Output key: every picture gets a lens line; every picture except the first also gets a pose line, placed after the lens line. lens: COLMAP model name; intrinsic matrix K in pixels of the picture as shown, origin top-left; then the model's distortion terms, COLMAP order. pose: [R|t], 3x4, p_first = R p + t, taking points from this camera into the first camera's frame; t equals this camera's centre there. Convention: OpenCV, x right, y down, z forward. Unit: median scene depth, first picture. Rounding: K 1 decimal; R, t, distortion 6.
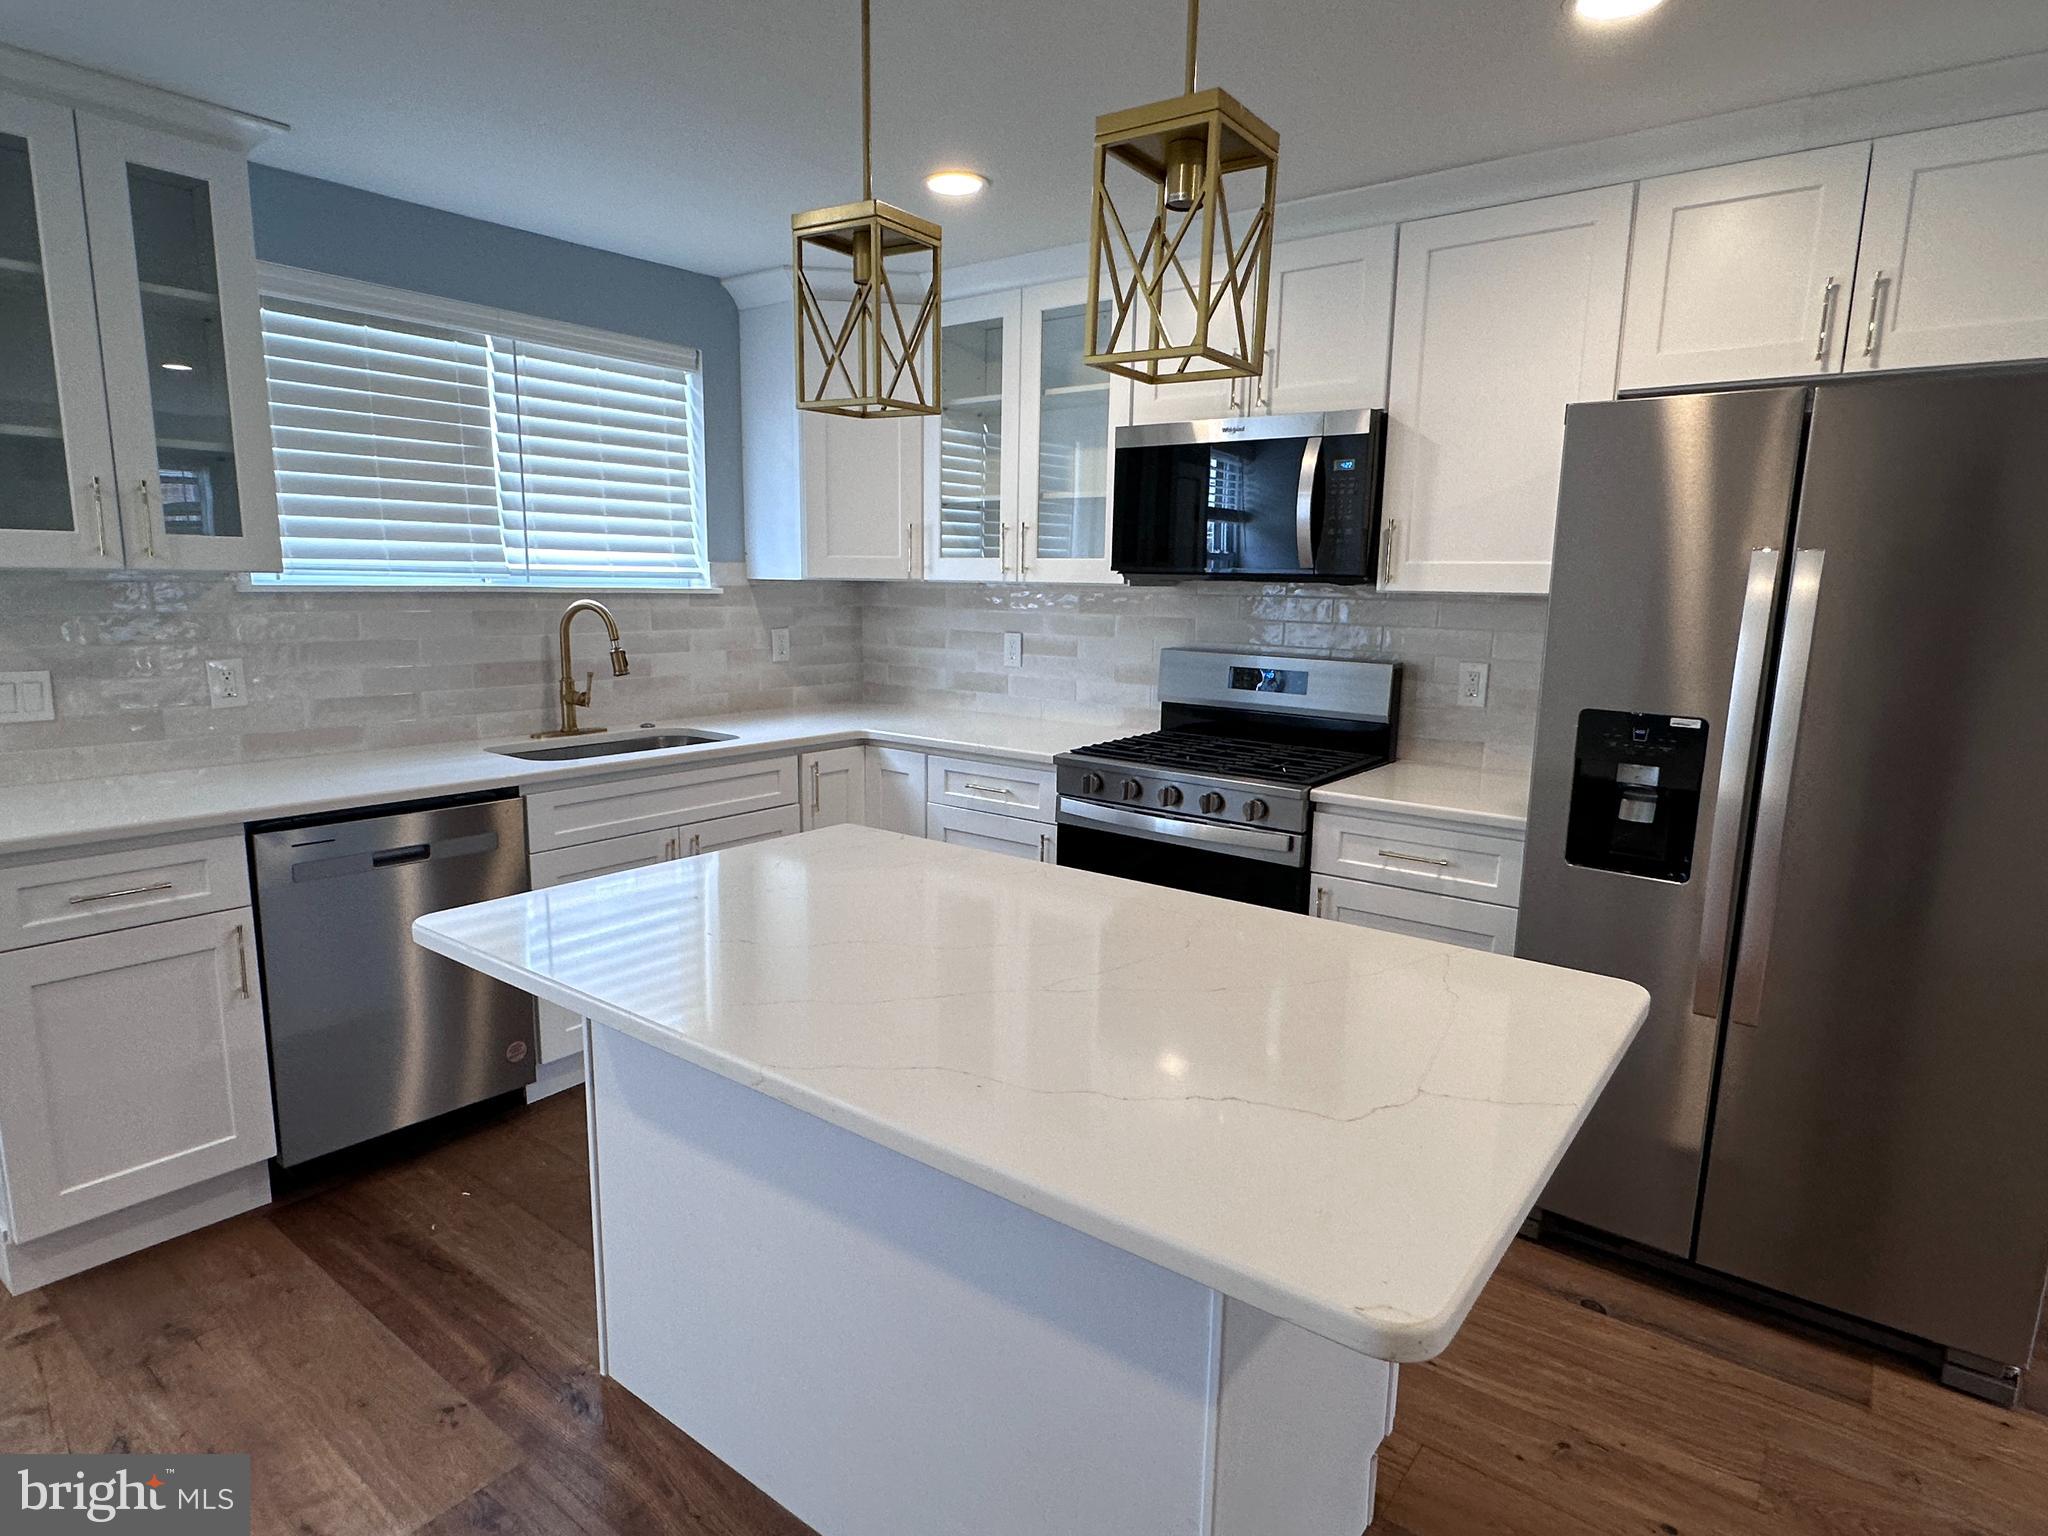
lens RADIAL K [[1137.9, 0, 1018.5], [0, 1137.9, 774.9], [0, 0, 1]] dist [-0.000072, 0.001046]
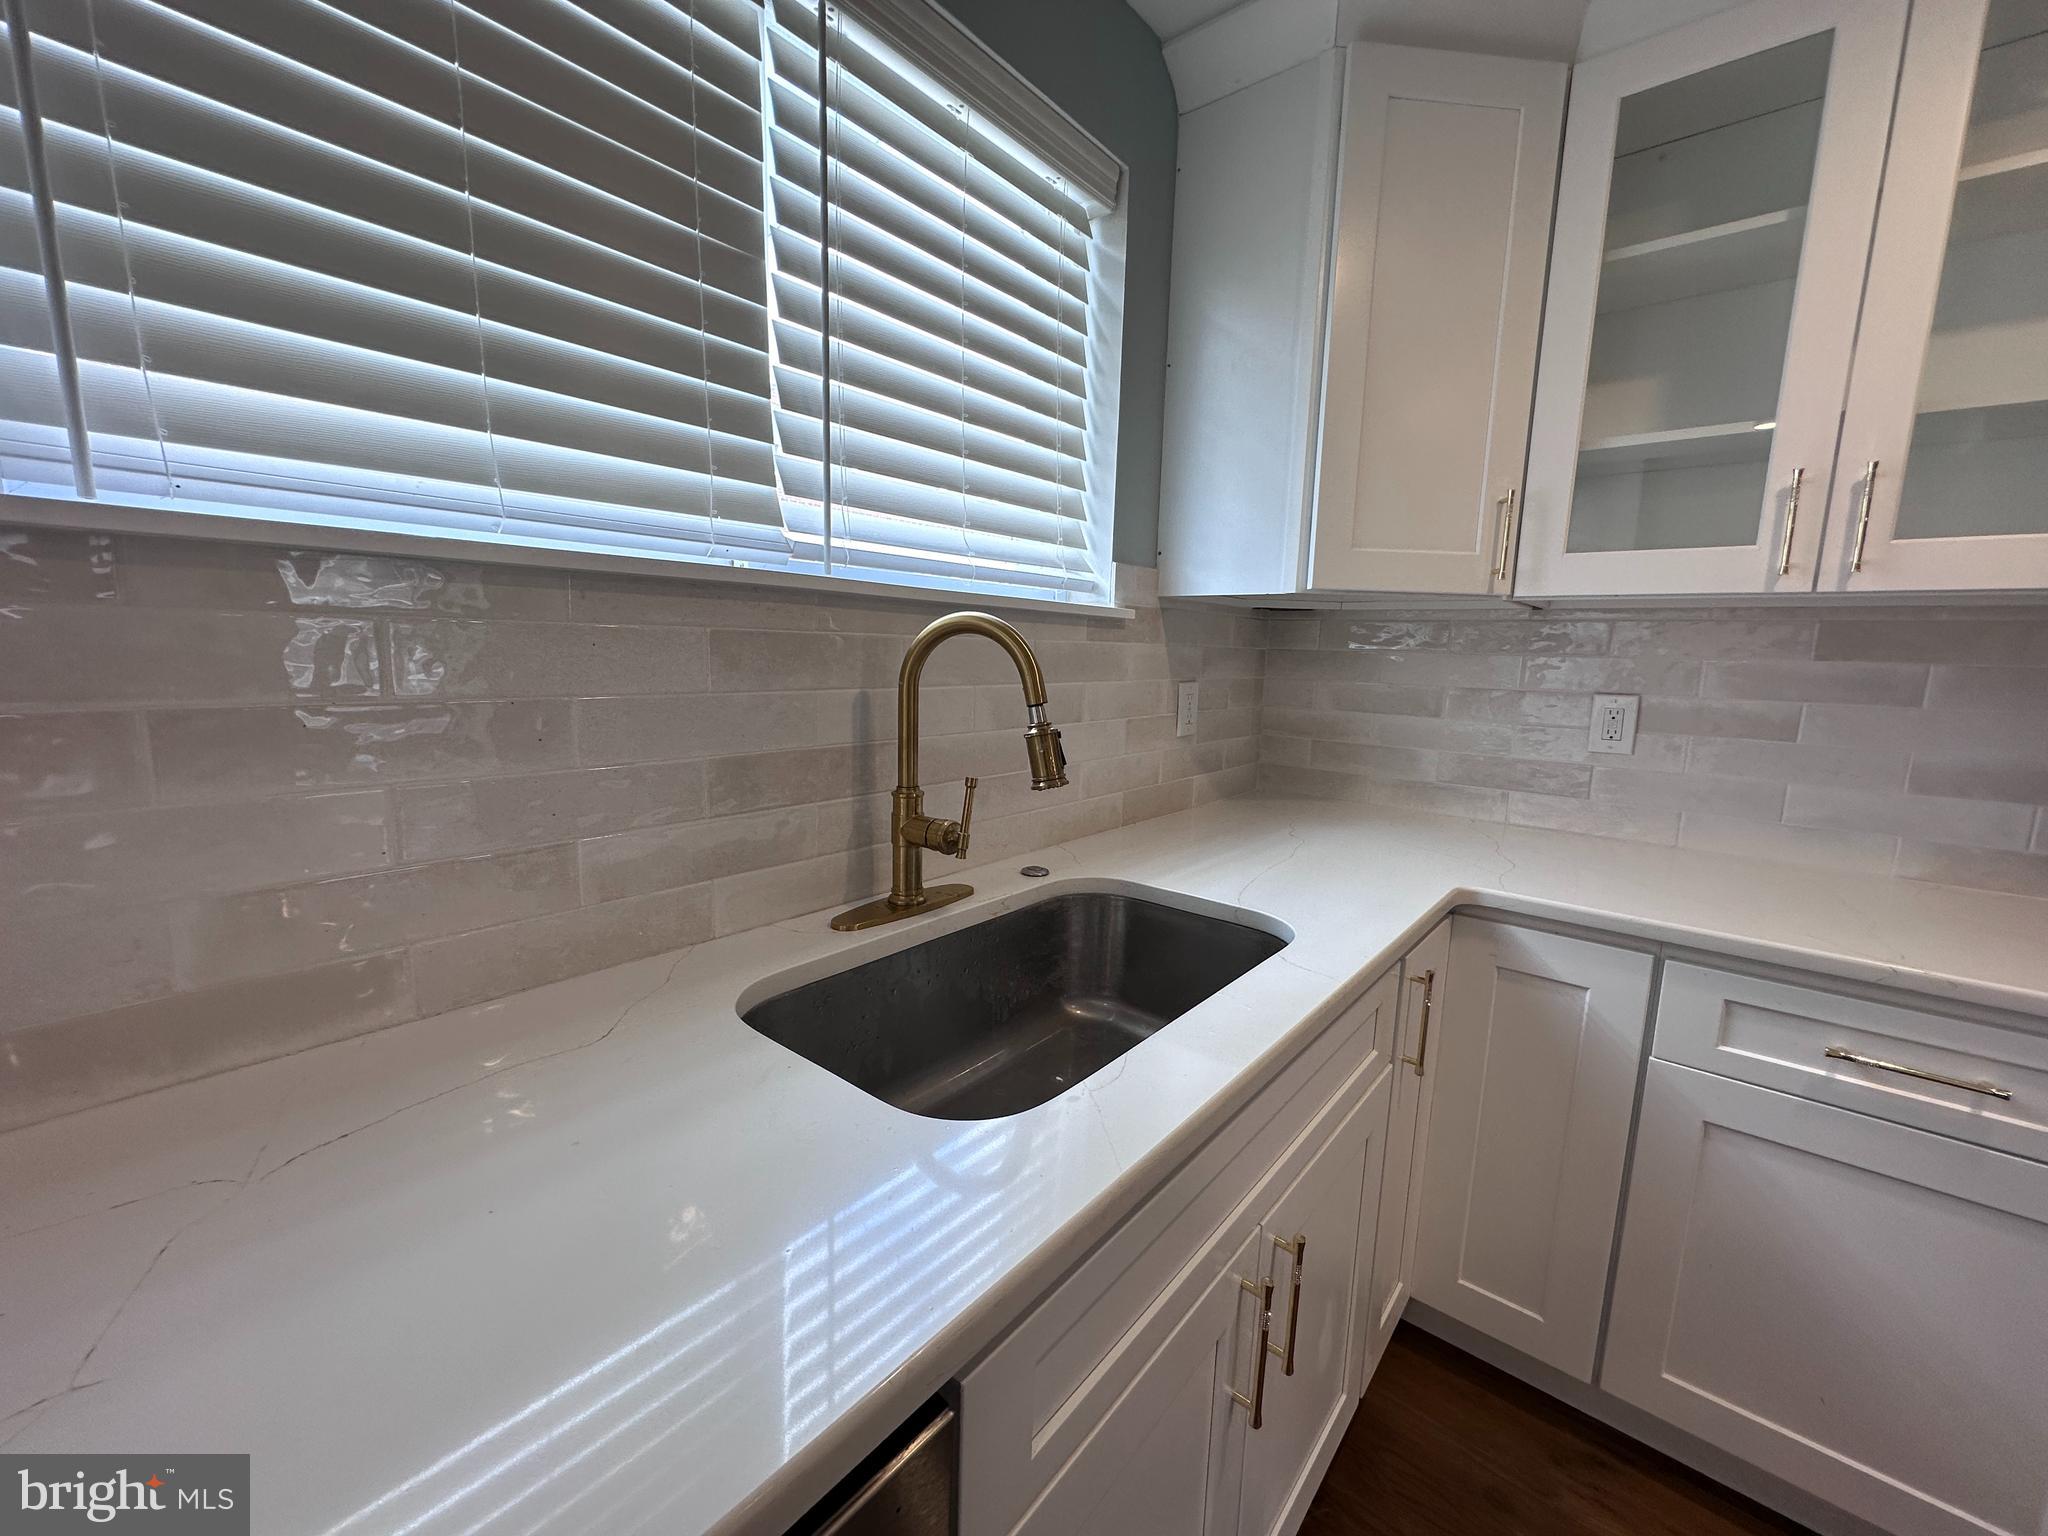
lens RADIAL K [[818.2, 0, 1021.1], [0, 818.2, 763.4], [0, 0, 1]] dist [0.003530, 0.000090]
pose [[0.999263, 0.015058, -0.035307, -0.354899], [-0.016131, 0.999410, -0.030309, -0.088953], [0.034830, 0.030856, 0.998917, 0.706008]]
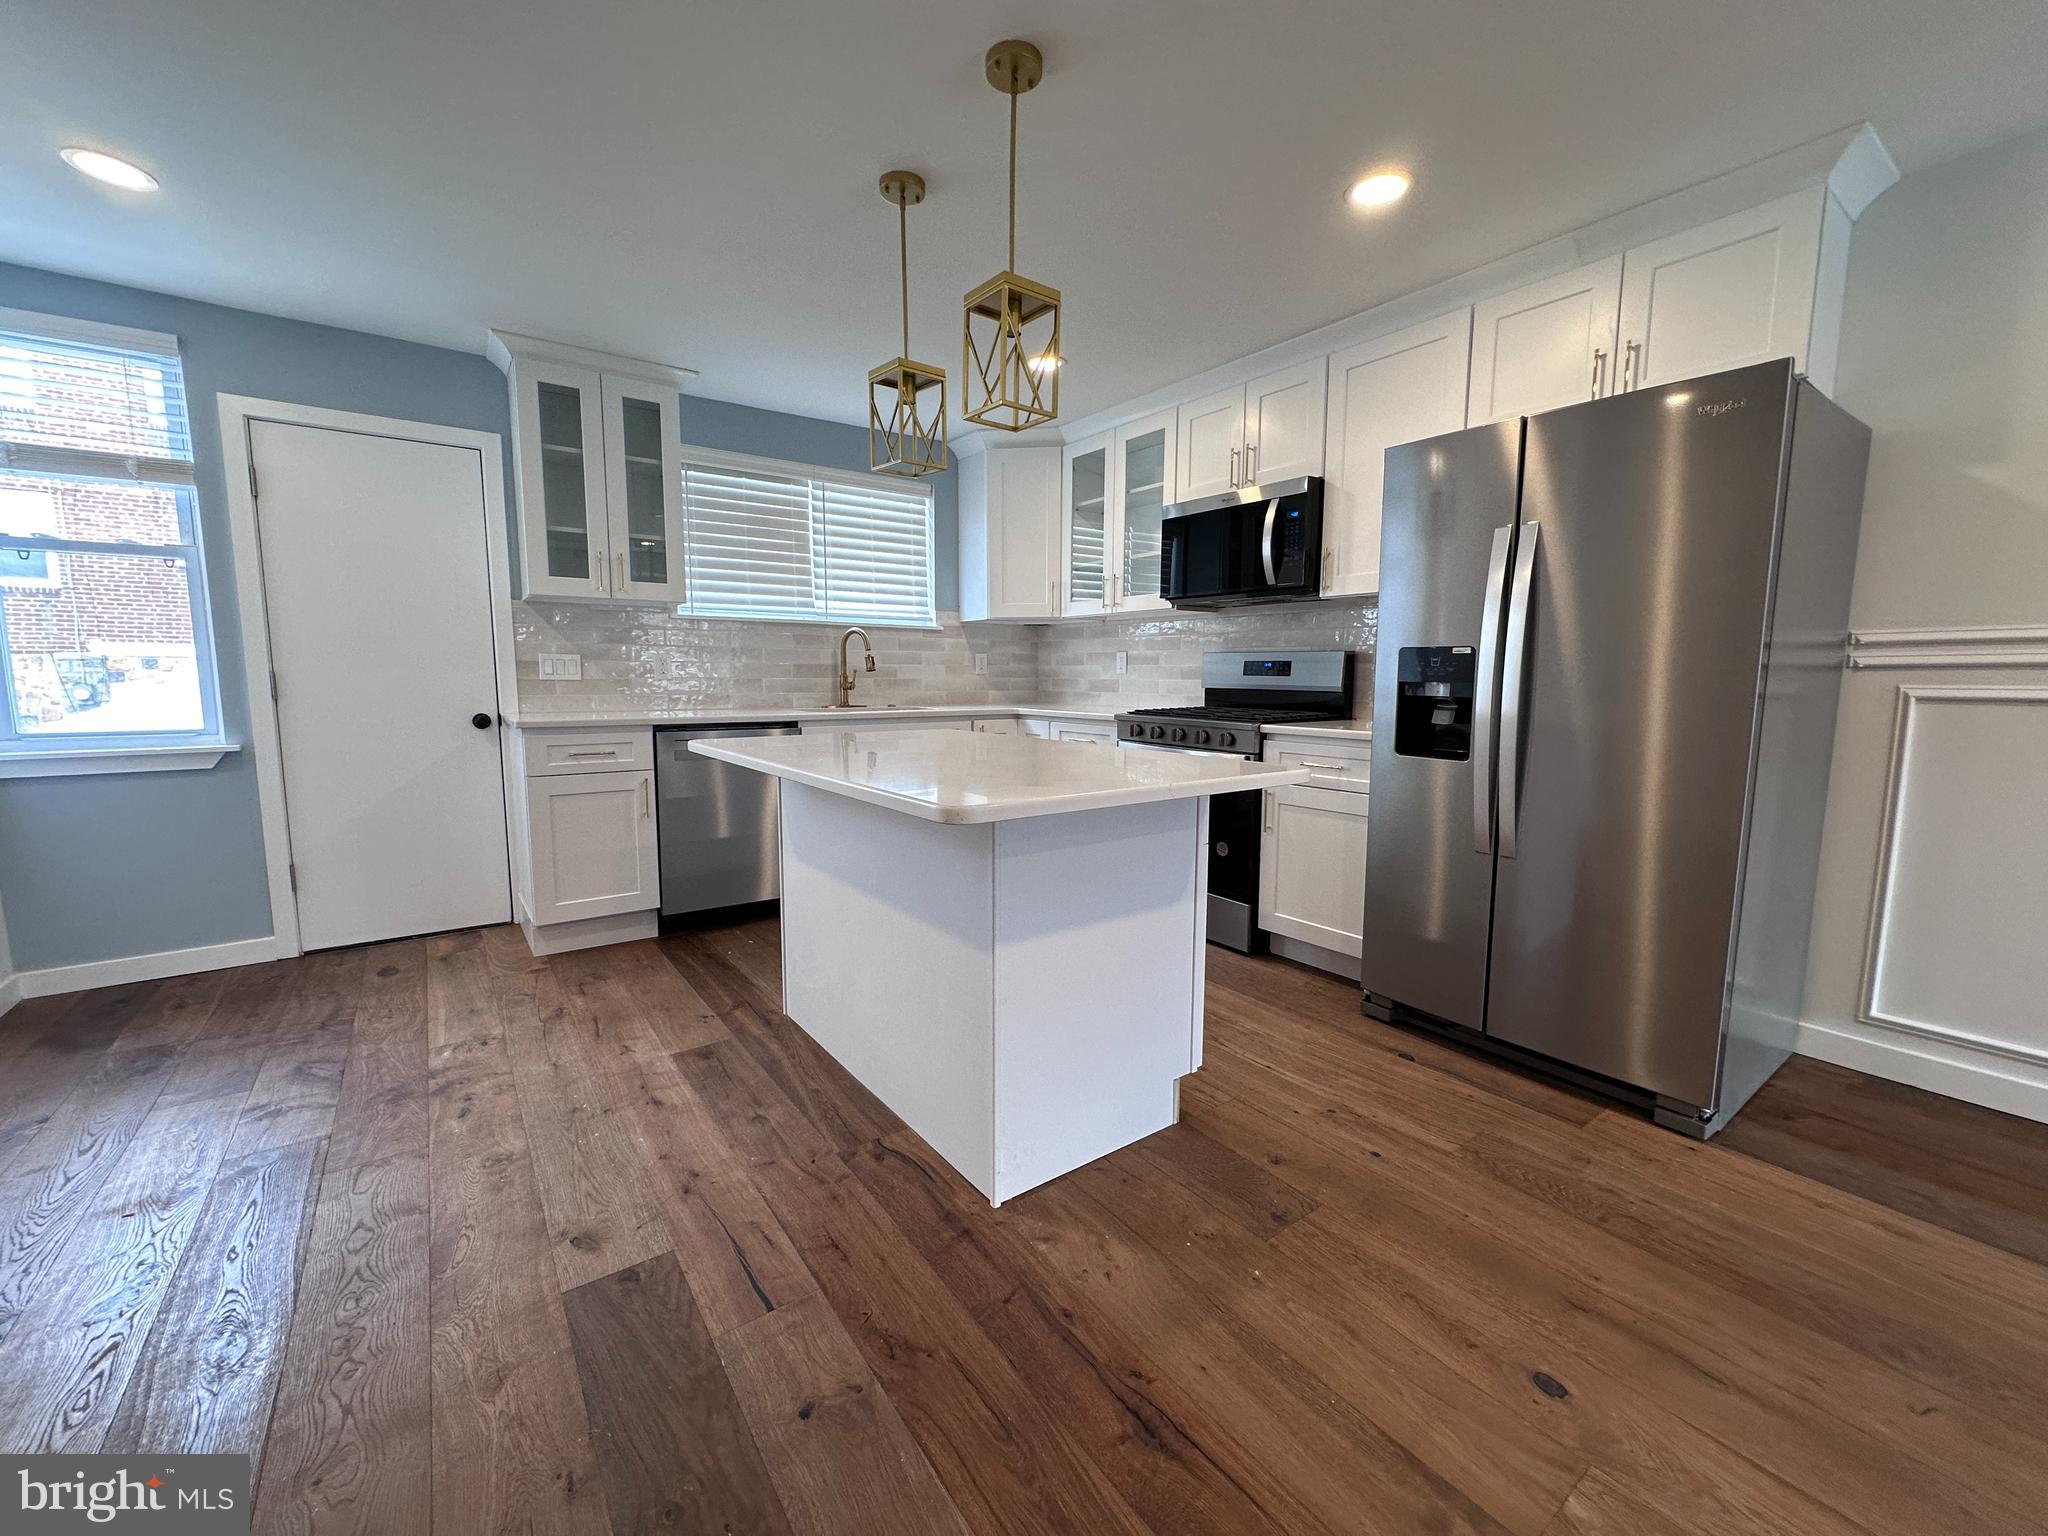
lens RADIAL K [[818.2, 0, 1025.0], [0, 818.2, 762.6], [0, 0, 1]] dist [0.003530, 0.000090]
pose [[0.961609, 0.017393, -0.273872, 0.213589], [-0.035147, 0.997576, -0.060054, 0.116707], [0.272164, 0.067374, 0.959889, -0.105052]]
